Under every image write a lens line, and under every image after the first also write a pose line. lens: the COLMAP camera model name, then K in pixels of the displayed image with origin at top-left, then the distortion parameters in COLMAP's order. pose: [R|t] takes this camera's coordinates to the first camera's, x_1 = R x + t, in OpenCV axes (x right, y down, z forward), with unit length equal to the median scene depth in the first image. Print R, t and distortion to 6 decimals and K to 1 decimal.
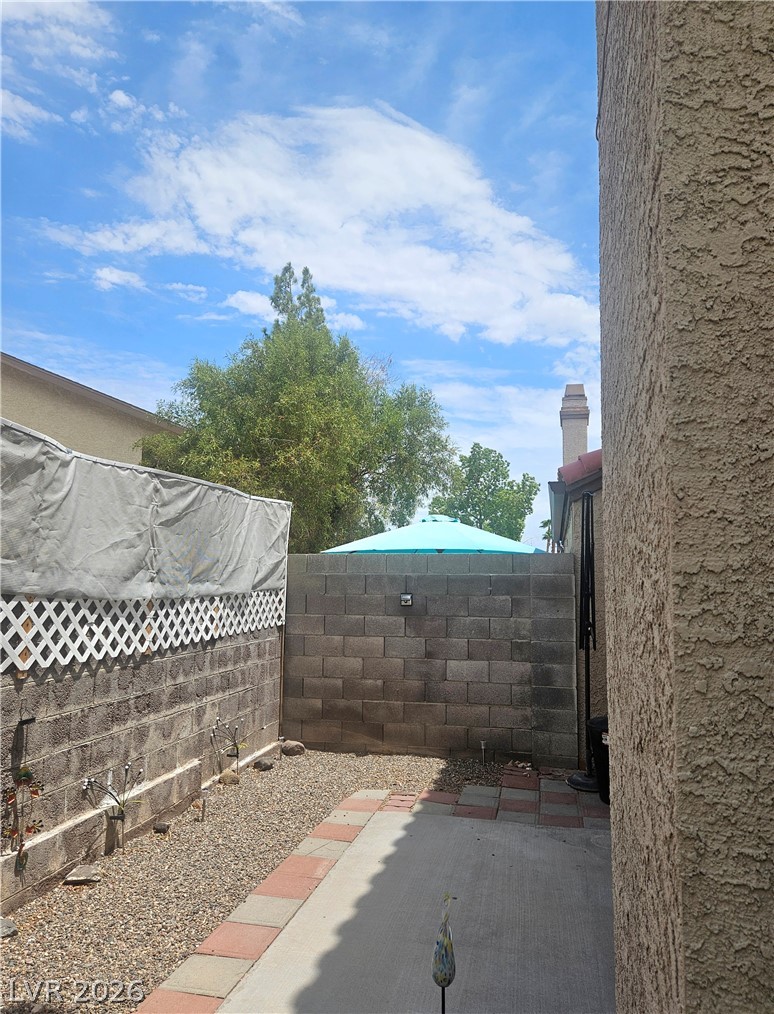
lens RADIAL K [[701.7, 0, 387.0], [0, 701.7, 507.0], [0, 0, 1]] dist [0.001591, 0.000693]
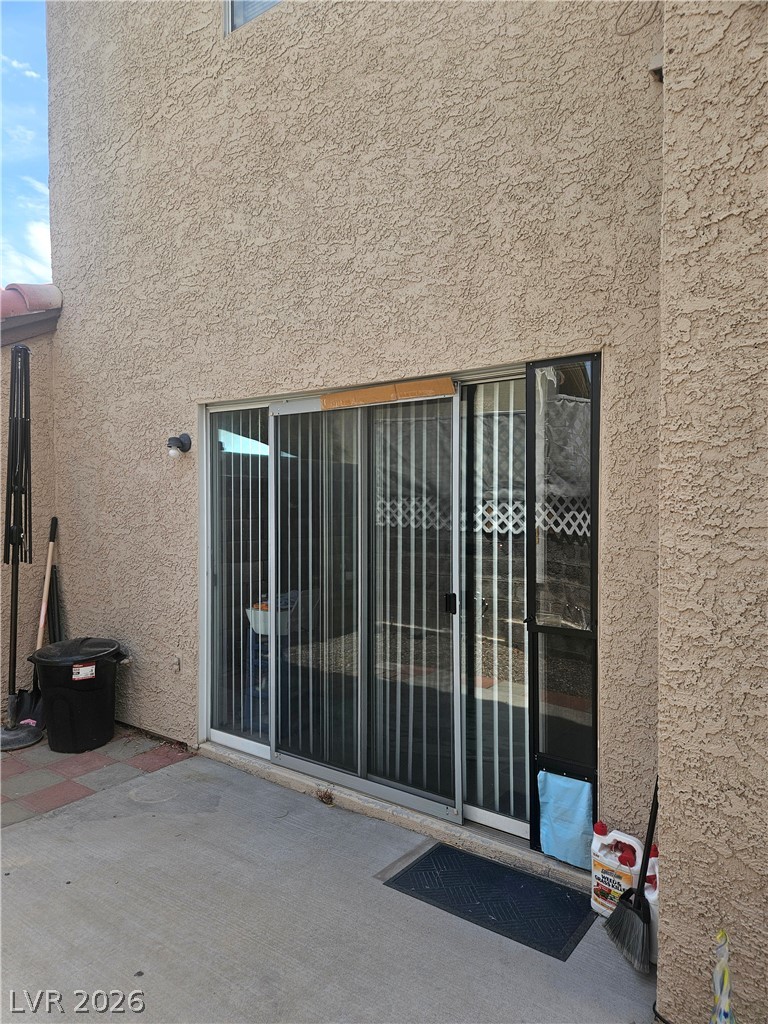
lens RADIAL K [[671.7, 0, 384.0], [0, 671.7, 512.0], [0, 0, 1]] dist [0.005853, 0.000664]
pose [[0.407669, -0.023584, 0.912825, -0.312350], [-0.102220, 0.992204, 0.071287, 0.096064], [-0.907390, -0.122371, 0.402081, 0.586995]]
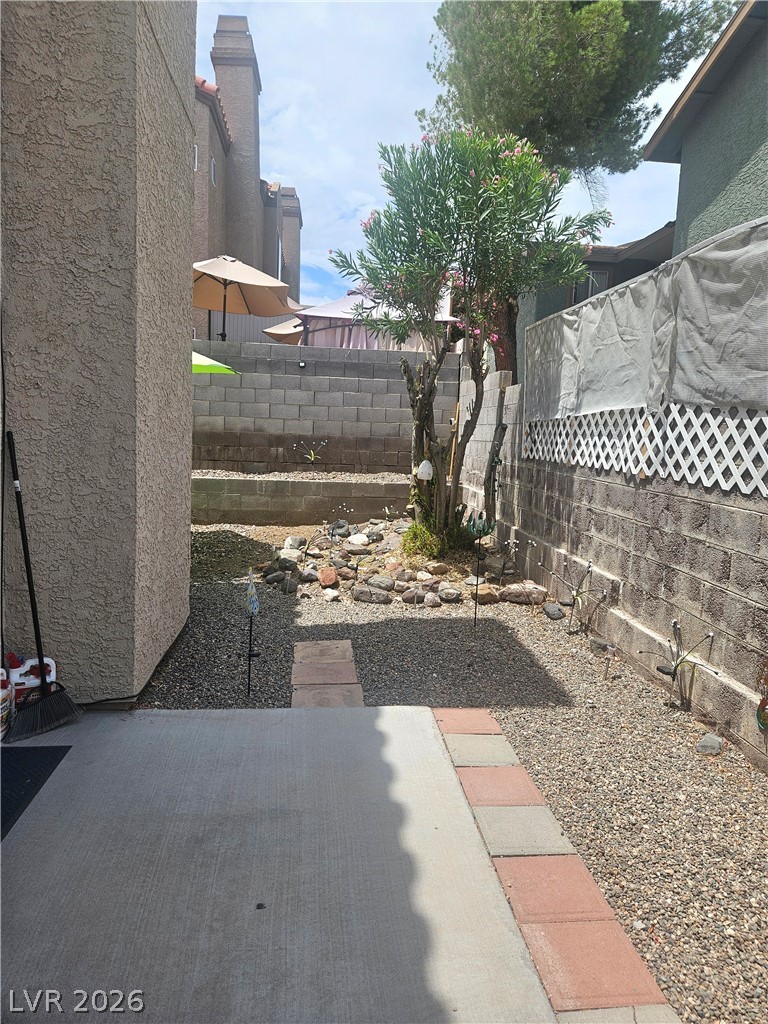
lens RADIAL K [[671.7, 0, 384.0], [0, 671.7, 512.0], [0, 0, 1]] dist [0.005853, 0.000664]
pose [[-0.944706, -0.016786, -0.327488, 0.172735], [-0.019231, 0.999806, 0.004230, 0.222508], [0.327353, 0.010295, -0.944846, 1.439327]]
